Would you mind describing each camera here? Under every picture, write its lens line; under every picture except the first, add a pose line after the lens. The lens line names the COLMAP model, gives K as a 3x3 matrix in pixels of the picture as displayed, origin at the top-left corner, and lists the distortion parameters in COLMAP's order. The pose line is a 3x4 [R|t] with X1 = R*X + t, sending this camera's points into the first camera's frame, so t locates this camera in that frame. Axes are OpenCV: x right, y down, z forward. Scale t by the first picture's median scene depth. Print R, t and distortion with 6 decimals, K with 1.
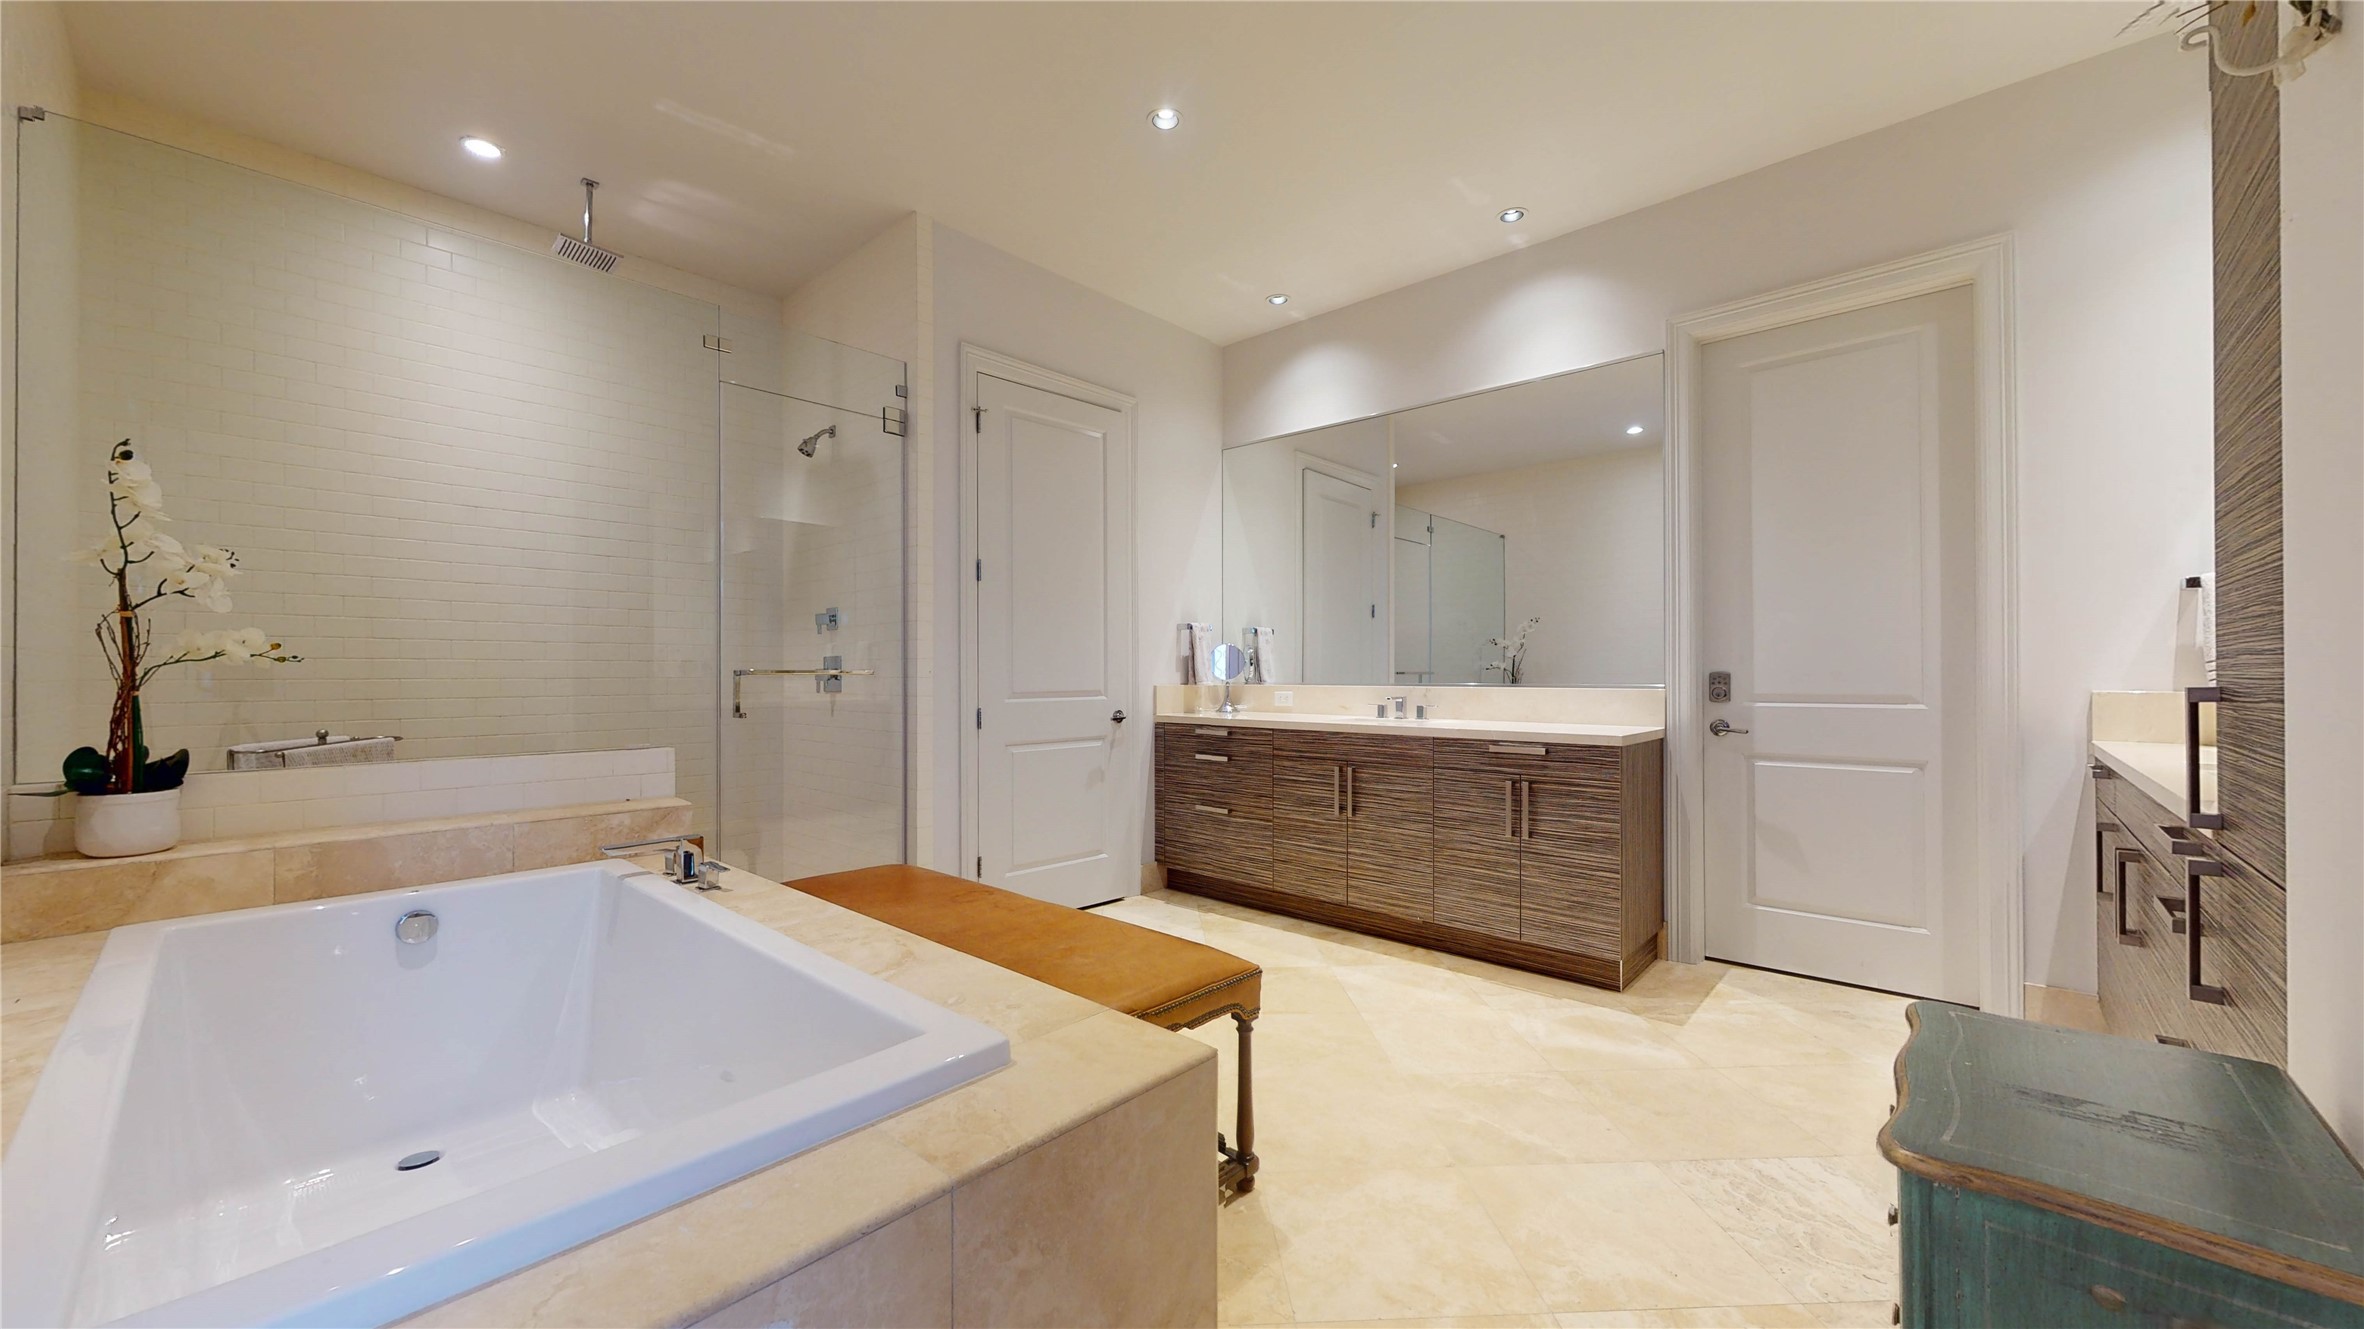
lens RADIAL K [[914.5, 0, 1188.2], [0, 914.5, 663.8], [0, 0, 1]] dist [-0.001173, -0.000020]
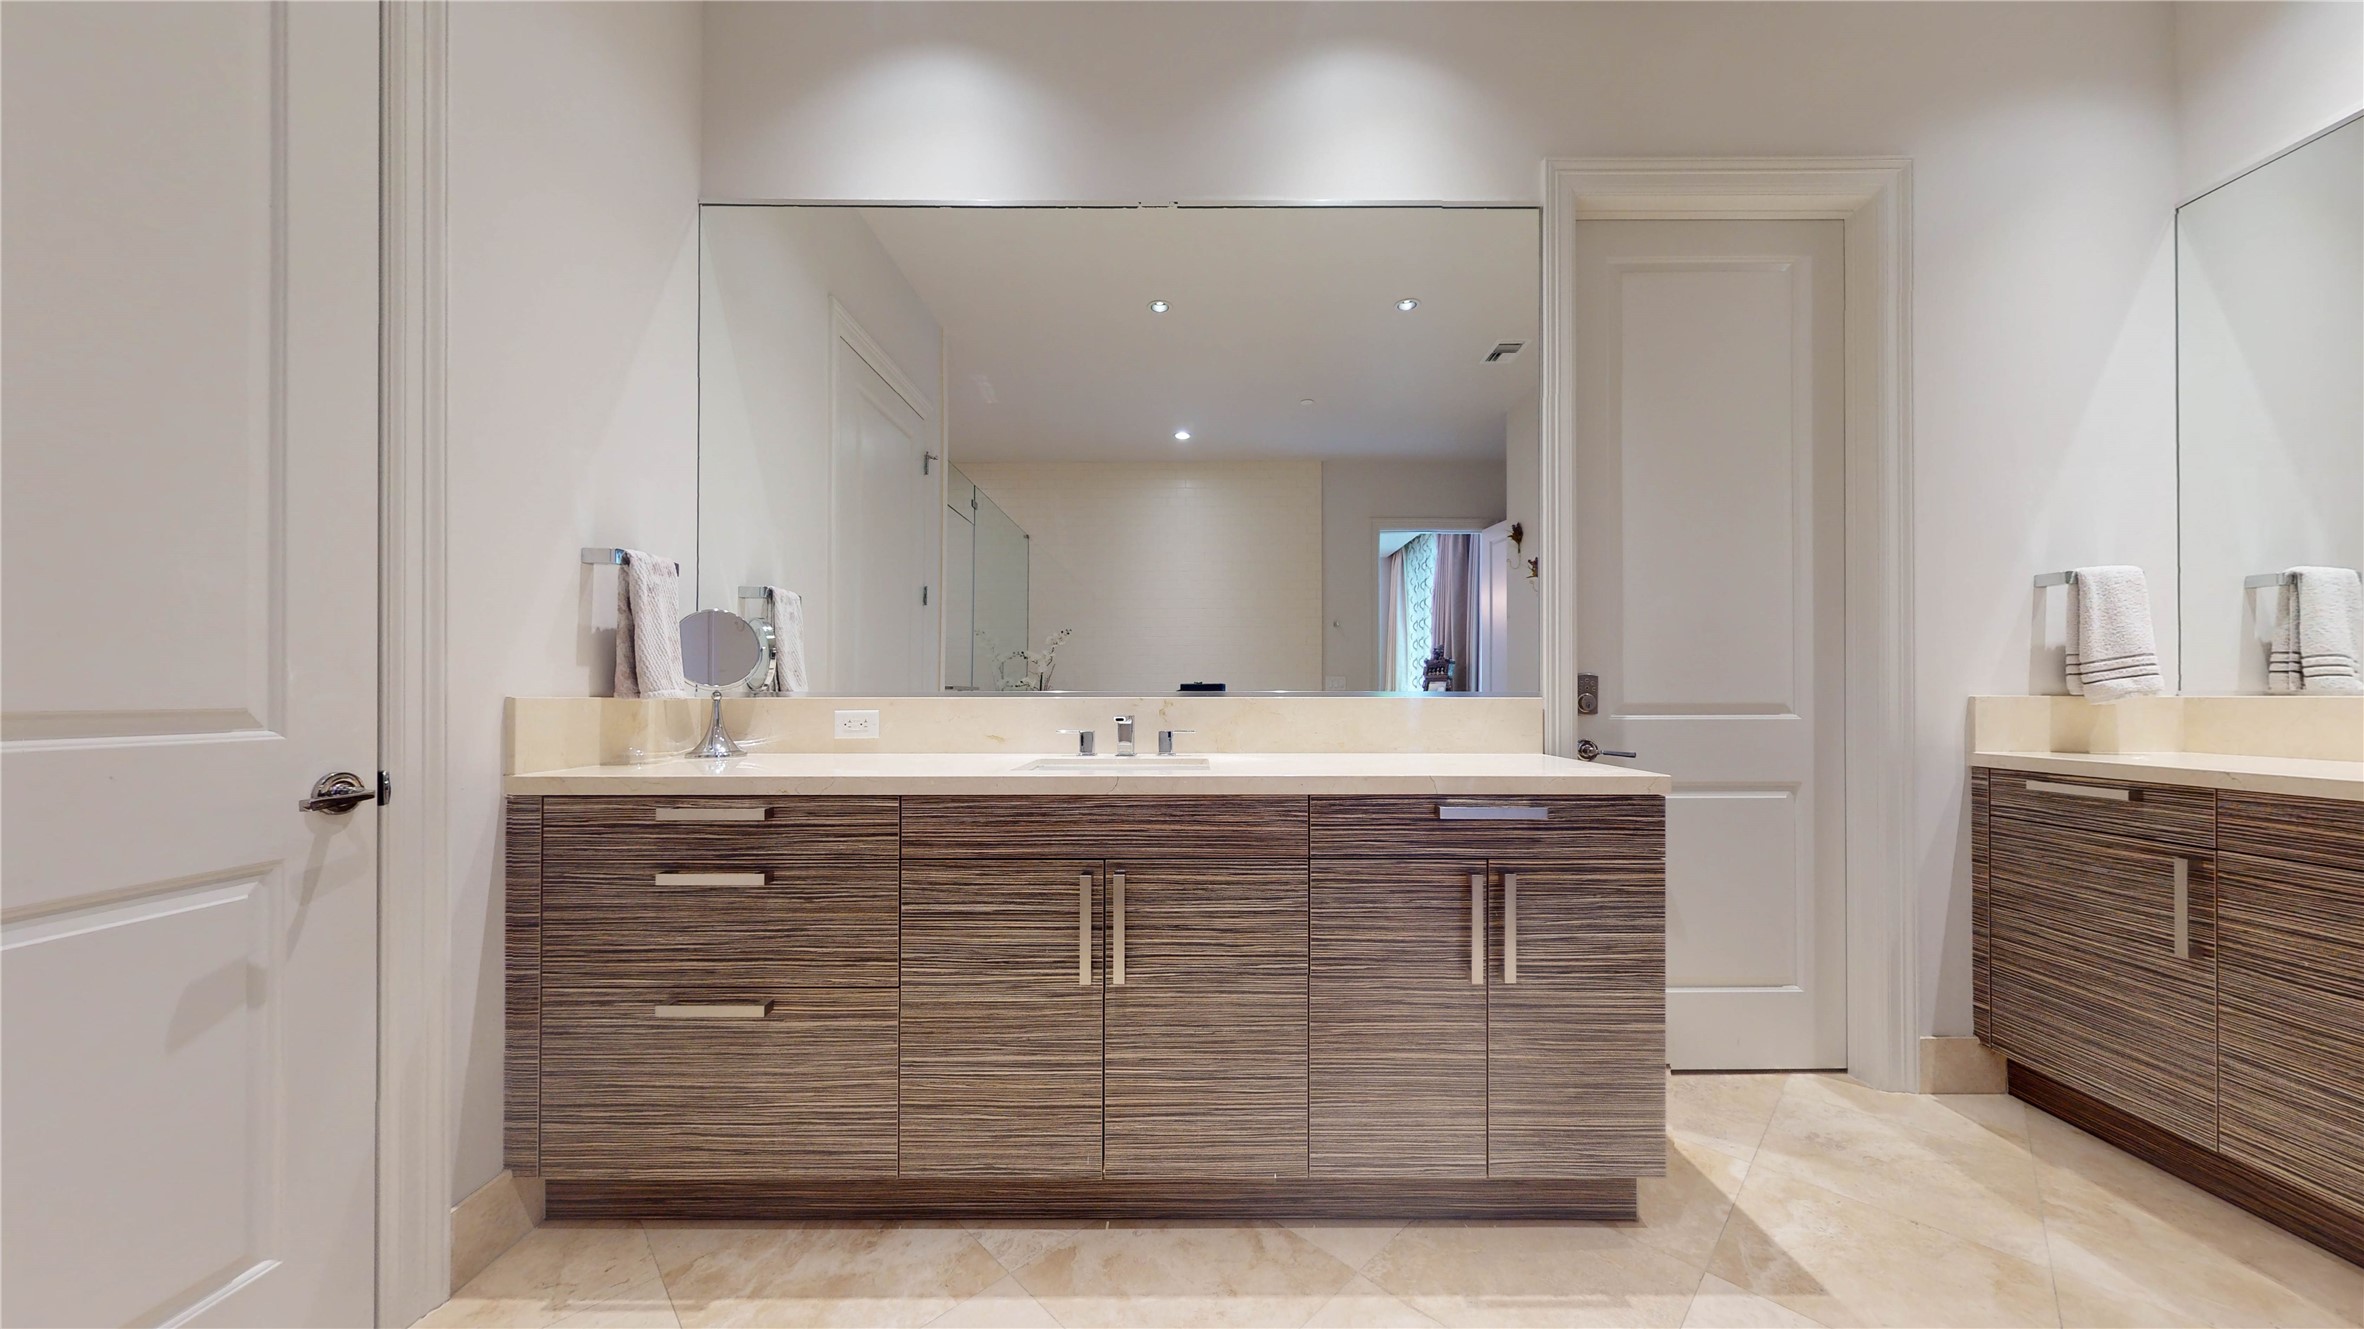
lens RADIAL K [[762.6, 0, 1214.4], [0, 762.6, 689.3], [0, 0, 1]] dist [0.001749, -0.000176]
pose [[0.736836, 0.008234, 0.676022, -0.039478], [-0.006325, 0.999966, -0.005286, 0.022789], [-0.676042, -0.000381, 0.736863, 0.647138]]
